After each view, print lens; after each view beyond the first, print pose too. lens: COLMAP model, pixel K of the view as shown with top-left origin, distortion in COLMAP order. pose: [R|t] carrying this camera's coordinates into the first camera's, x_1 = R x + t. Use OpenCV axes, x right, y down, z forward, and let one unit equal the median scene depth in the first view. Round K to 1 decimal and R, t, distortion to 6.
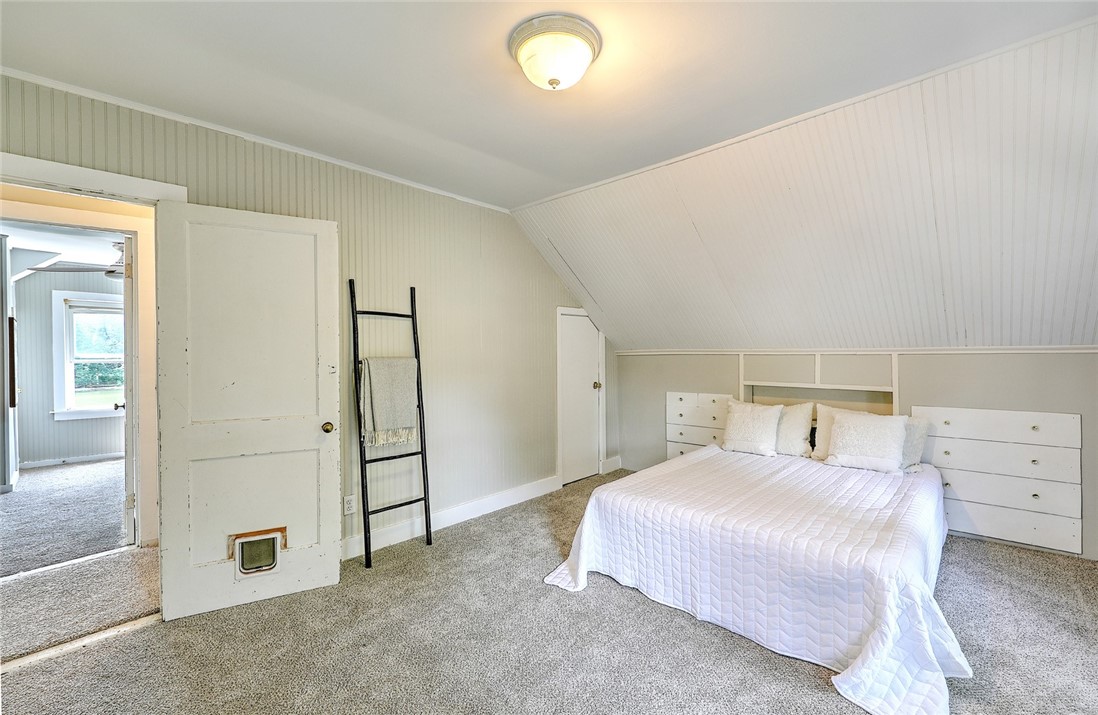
lens RADIAL K [[471.5, 0, 549.0], [0, 471.5, 357.5], [0, 0, 1]] dist [-0.000887, -0.000091]
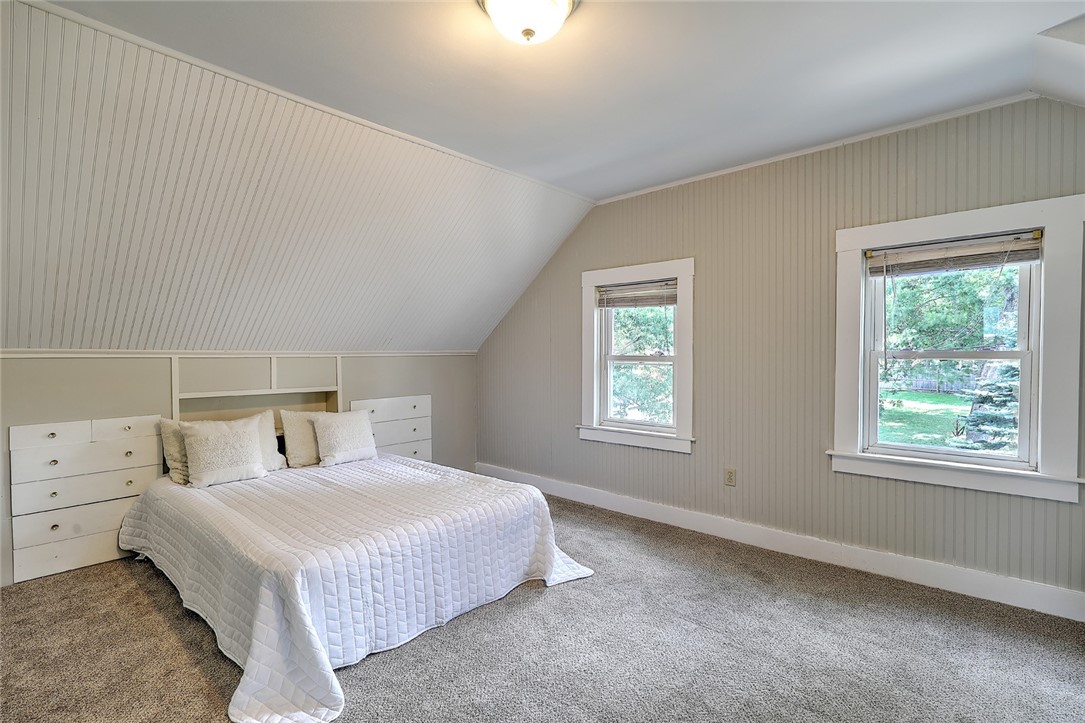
lens RADIAL K [[523.0, 0, 542.5], [0, 523.0, 361.5], [0, 0, 1]] dist [0.048585, 0.000050]
pose [[-0.024147, -0.009285, 0.999665, -0.615270], [0.010660, 0.999898, 0.009544, -0.003460], [-0.999652, 0.010887, -0.024045, 0.631639]]
